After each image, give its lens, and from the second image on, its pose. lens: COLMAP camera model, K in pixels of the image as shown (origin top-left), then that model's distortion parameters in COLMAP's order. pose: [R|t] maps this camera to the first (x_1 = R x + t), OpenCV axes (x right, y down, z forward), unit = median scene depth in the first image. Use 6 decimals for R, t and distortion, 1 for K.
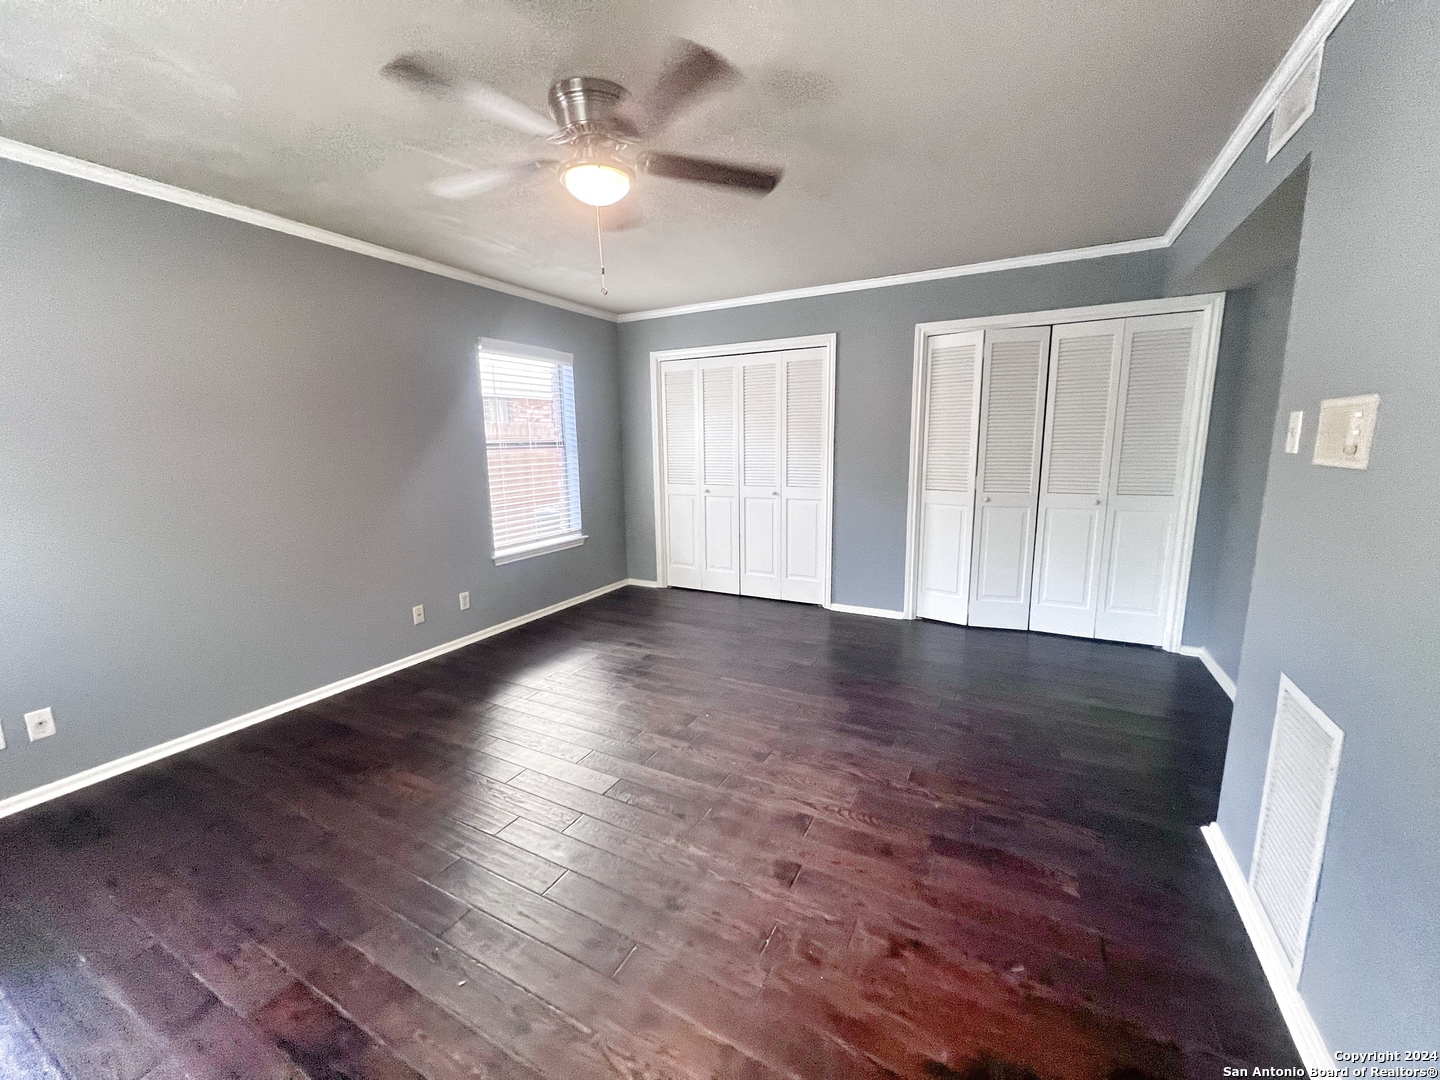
lens RADIAL K [[577.4, 0, 717.7], [0, 577.4, 536.1], [0, 0, 1]] dist [-0.002181, -0.000127]
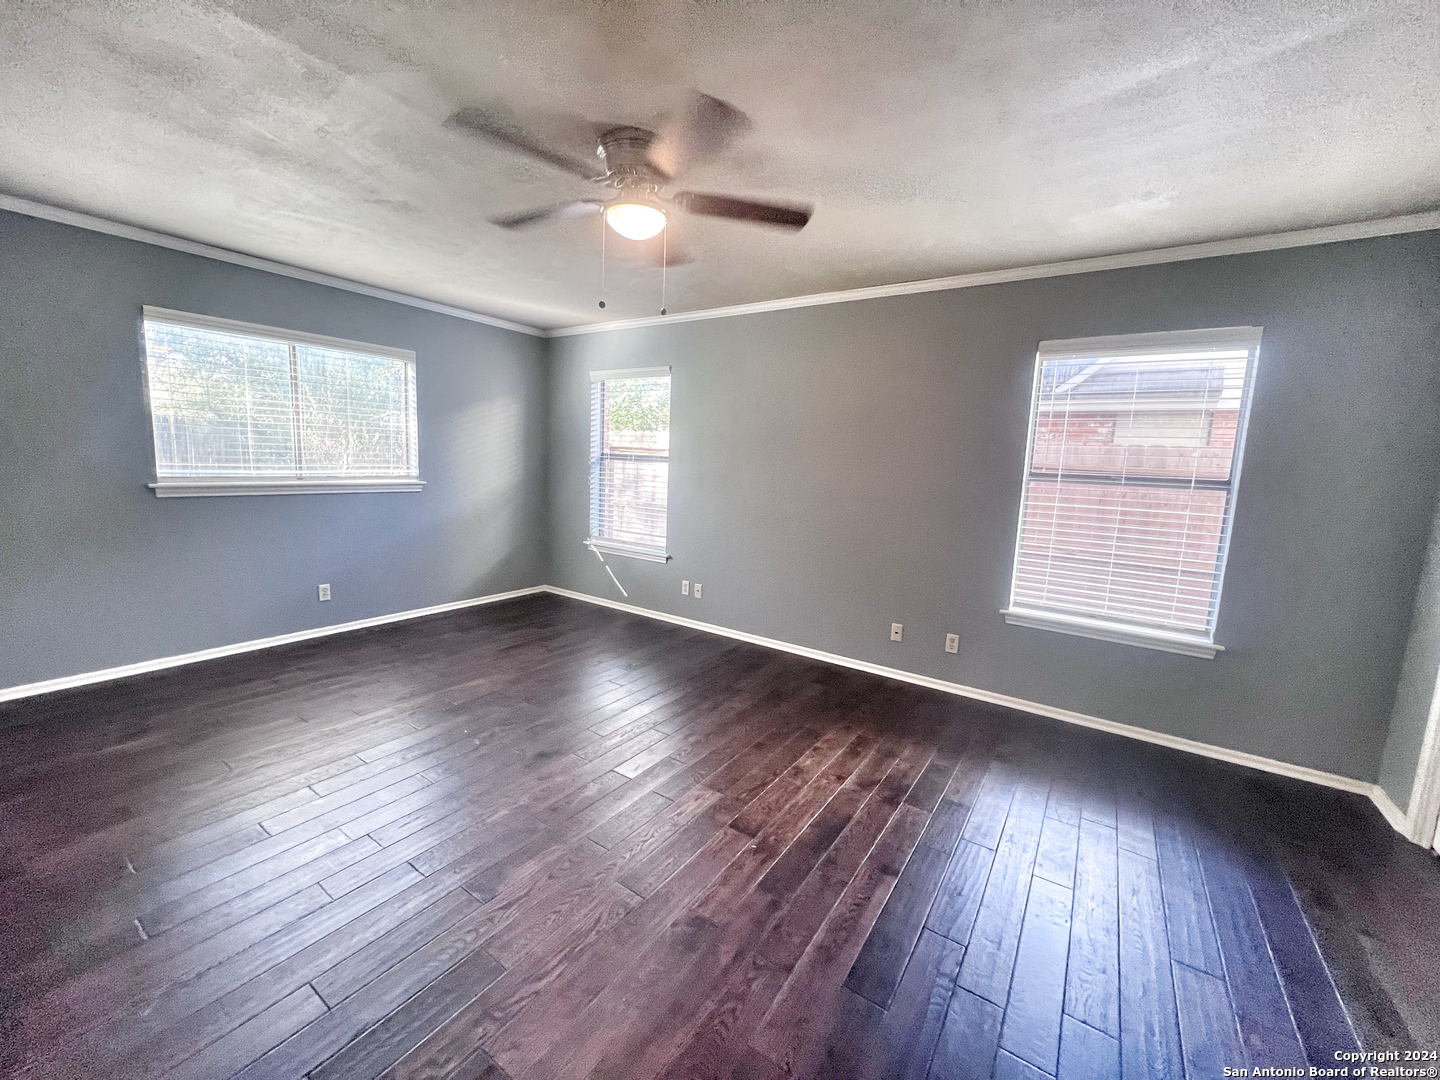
lens RADIAL K [[577.4, 0, 717.7], [0, 577.4, 536.1], [0, 0, 1]] dist [-0.002181, -0.000127]
pose [[-0.114592, 0.139587, -0.983557, 0.461828], [-0.206201, 0.965173, 0.161002, -0.118165], [0.971777, 0.221260, -0.081819, 0.680557]]
